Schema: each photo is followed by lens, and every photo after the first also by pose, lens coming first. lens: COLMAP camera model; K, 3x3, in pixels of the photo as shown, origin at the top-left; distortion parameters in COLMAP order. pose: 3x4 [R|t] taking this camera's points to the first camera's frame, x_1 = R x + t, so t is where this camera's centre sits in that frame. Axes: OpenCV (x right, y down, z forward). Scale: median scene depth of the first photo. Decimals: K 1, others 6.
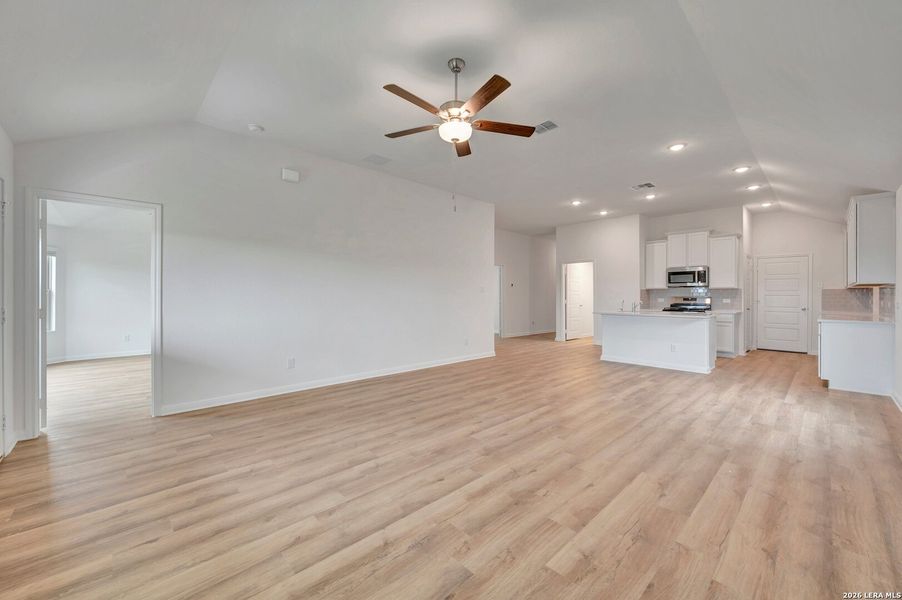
lens RADIAL K [[355.5, 0, 451.1], [0, 355.5, 292.9], [0, 0, 1]] dist [-0.001544, -0.000132]
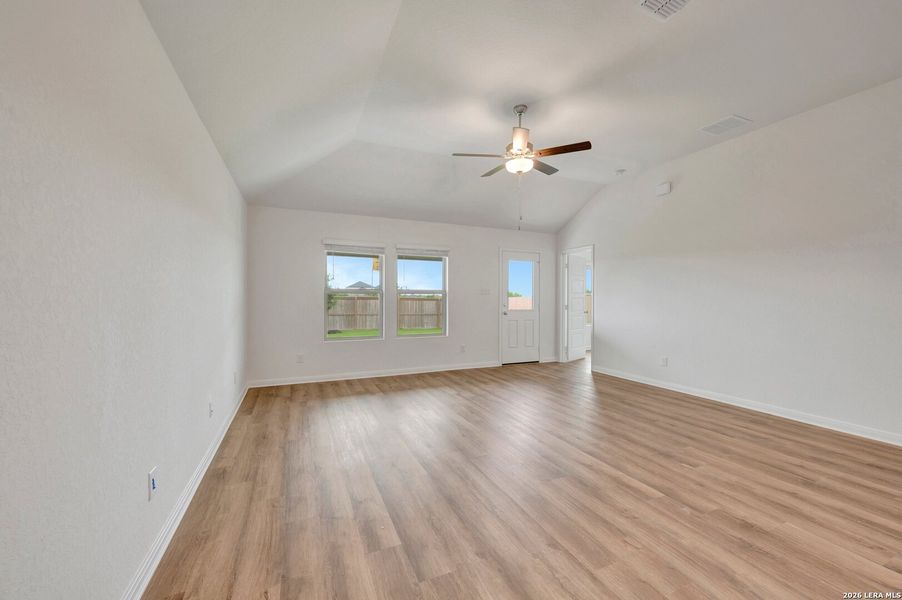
lens RADIAL K [[358.9, 0, 455.5], [0, 358.9, 299.1], [0, 0, 1]] dist [0.000416, 0.000045]
pose [[-0.333815, -0.001027, -0.942638, 1.128424], [0.004614, 0.999986, -0.002724, 0.010108], [0.942627, -0.005259, -0.333806, 1.086013]]
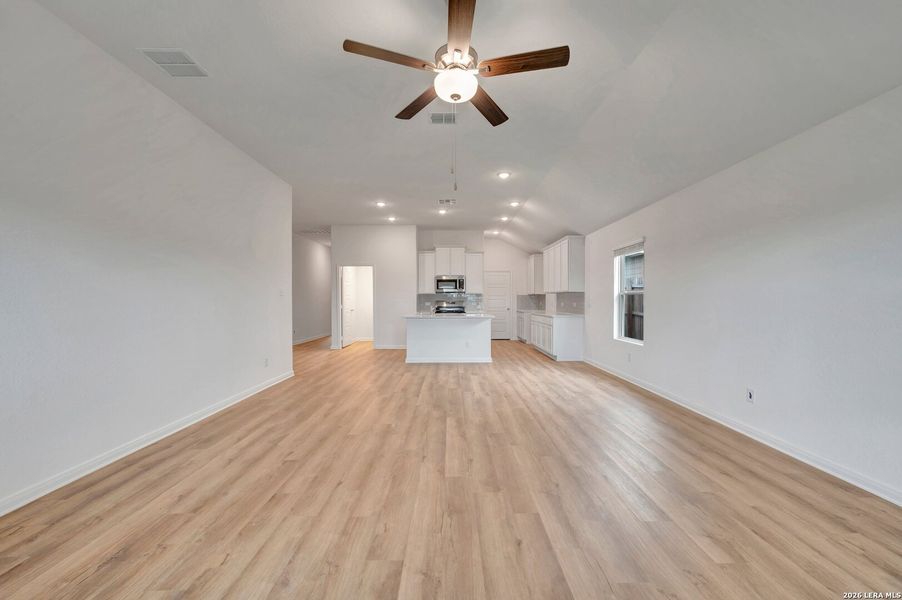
lens RADIAL K [[357.0, 0, 453.3], [0, 357.0, 296.8], [0, 0, 1]] dist [-0.000103, -0.000240]
pose [[0.682213, 0.002642, 0.731149, -0.503023], [-0.001265, 0.999996, -0.002433, 0.002172], [-0.731152, 0.000735, 0.682214, 0.428116]]
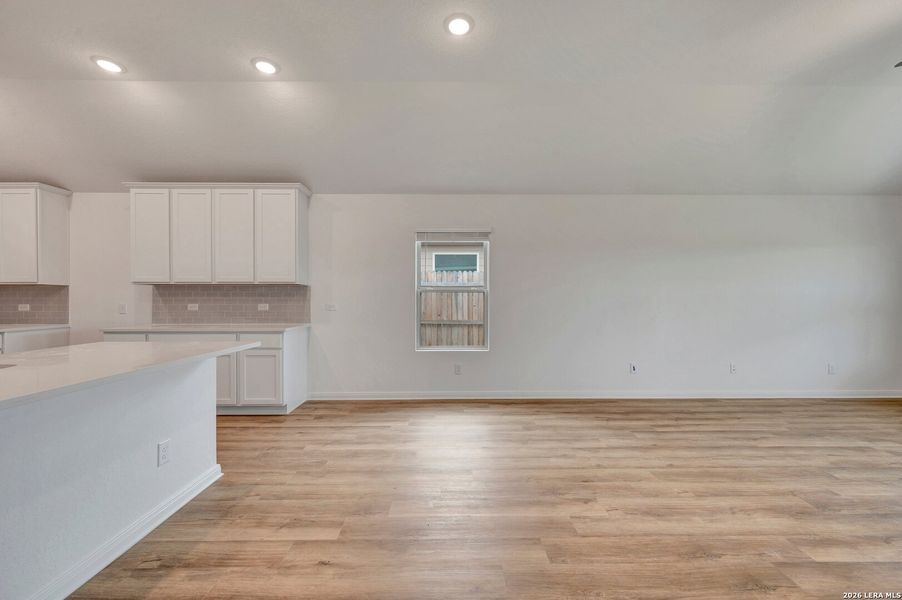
lens RADIAL K [[355.5, 0, 451.1], [0, 355.5, 292.9], [0, 0, 1]] dist [-0.001544, -0.000132]
pose [[-0.732590, 0.009102, 0.680610, 0.367406], [-0.006877, 0.999761, -0.020772, 0.017011], [-0.680636, -0.019898, -0.732352, 1.981416]]
